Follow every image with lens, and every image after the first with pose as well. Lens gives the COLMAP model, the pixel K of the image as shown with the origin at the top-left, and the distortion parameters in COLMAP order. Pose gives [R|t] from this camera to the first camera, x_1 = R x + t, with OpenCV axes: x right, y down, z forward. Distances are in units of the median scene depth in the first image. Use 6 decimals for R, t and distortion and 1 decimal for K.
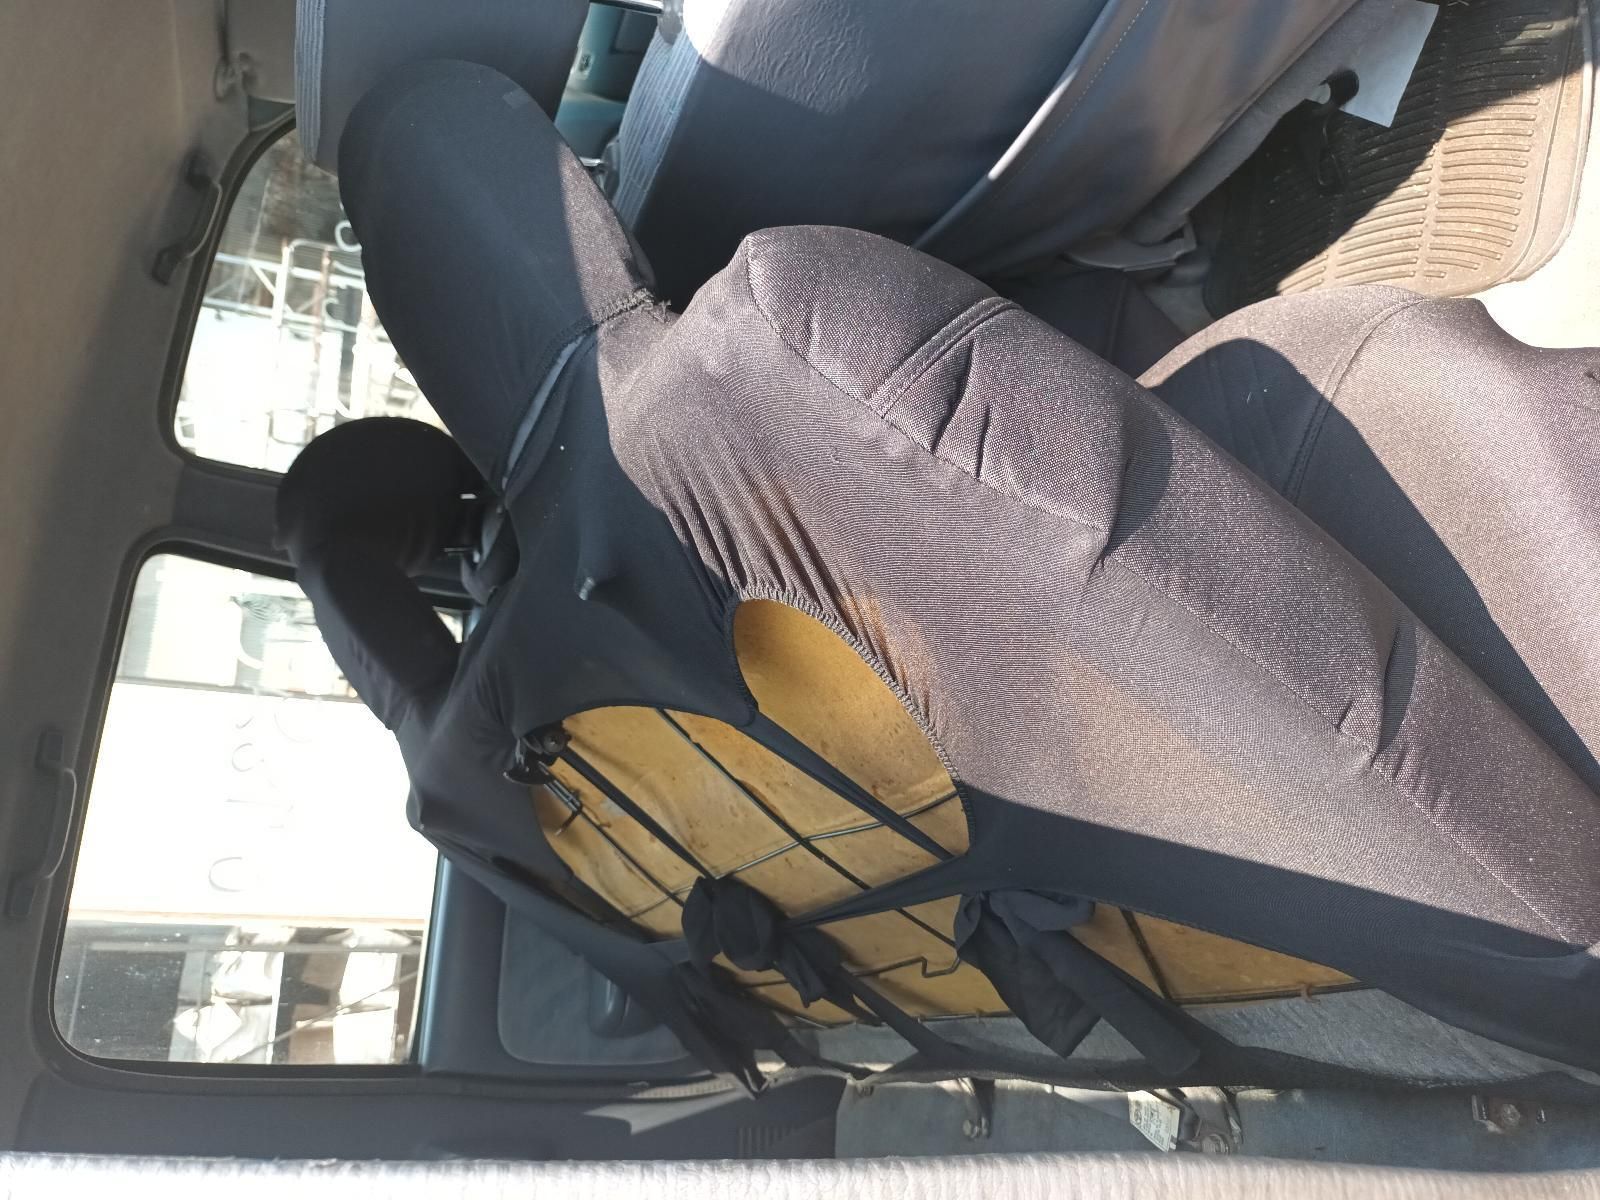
lens RADIAL K [[1233.3, 0, 800.0], [0, 1233.3, 600.0], [0, 0, 1]] dist [-0.001997, -0.004892]
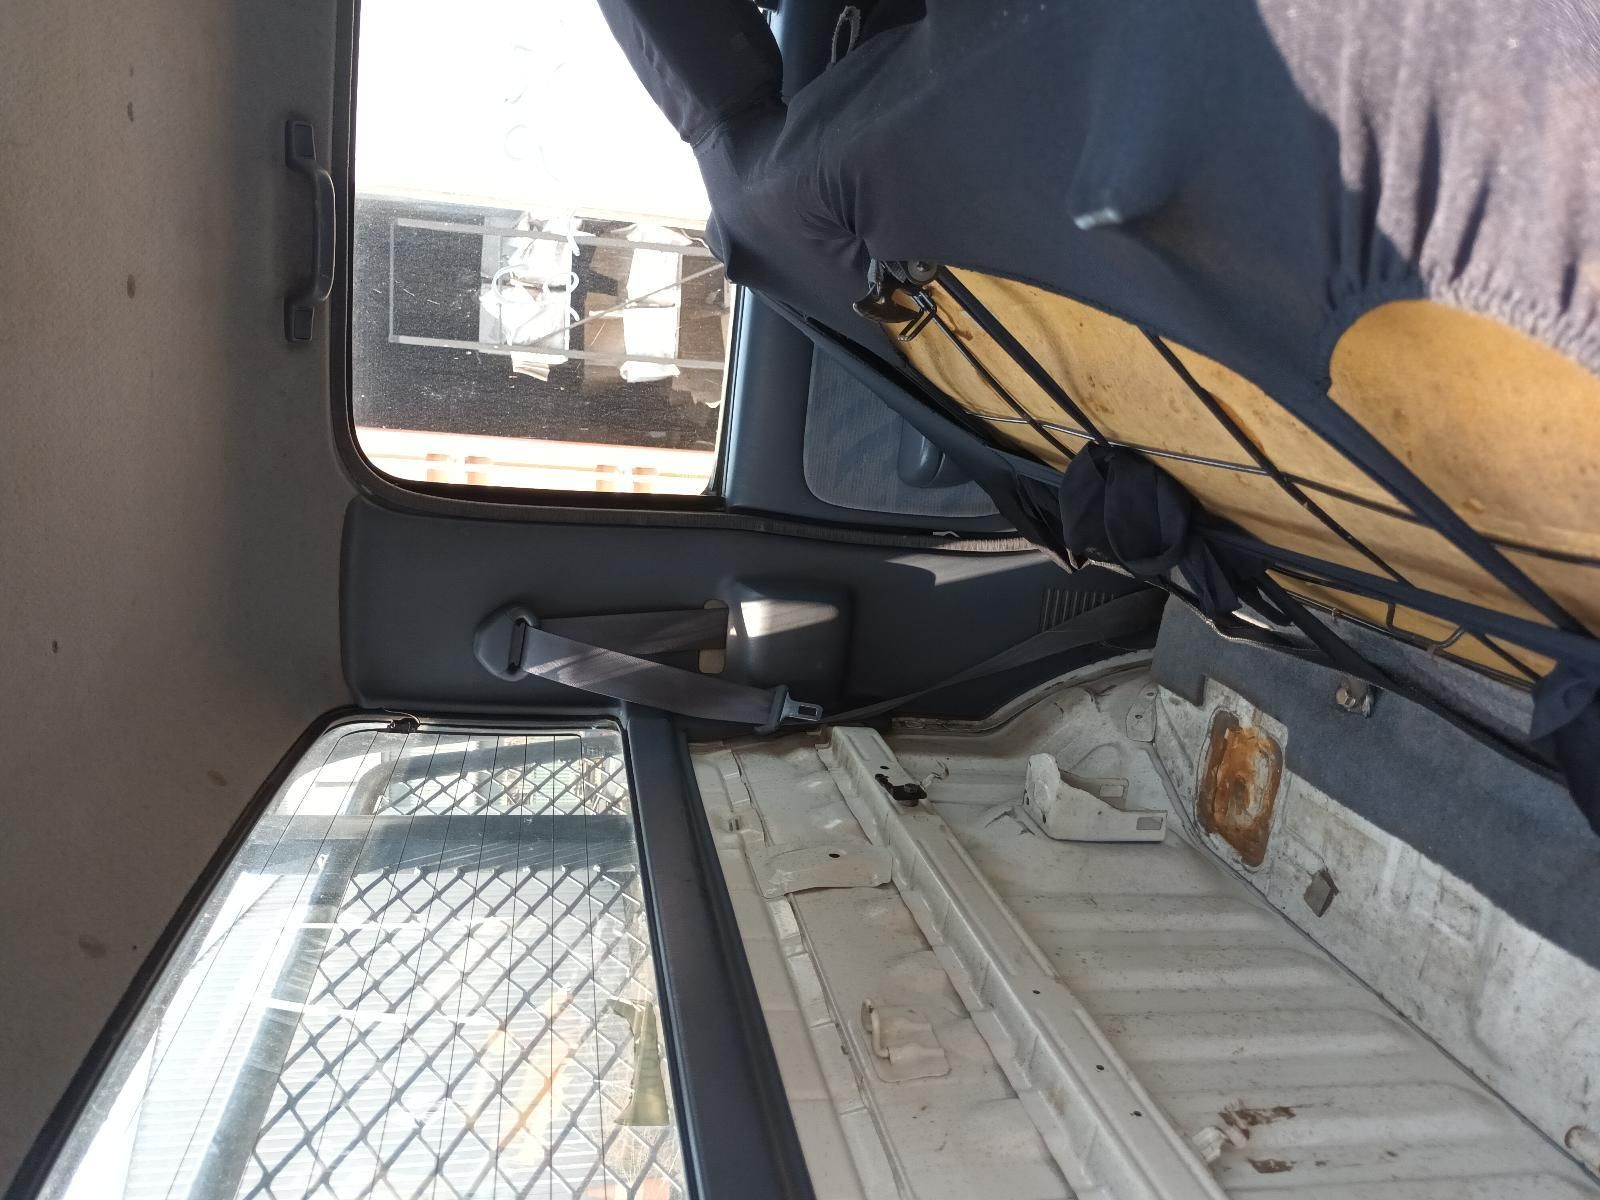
lens RADIAL K [[1226.5, 0, 800.0], [0, 1226.5, 600.0], [0, 0, 1]] dist [0.106338, -0.000856]
pose [[0.974845, 0.138293, -0.174793, -0.068532], [-0.026098, 0.849662, 0.526682, -0.057612], [0.221351, -0.508872, 0.831897, 0.168578]]
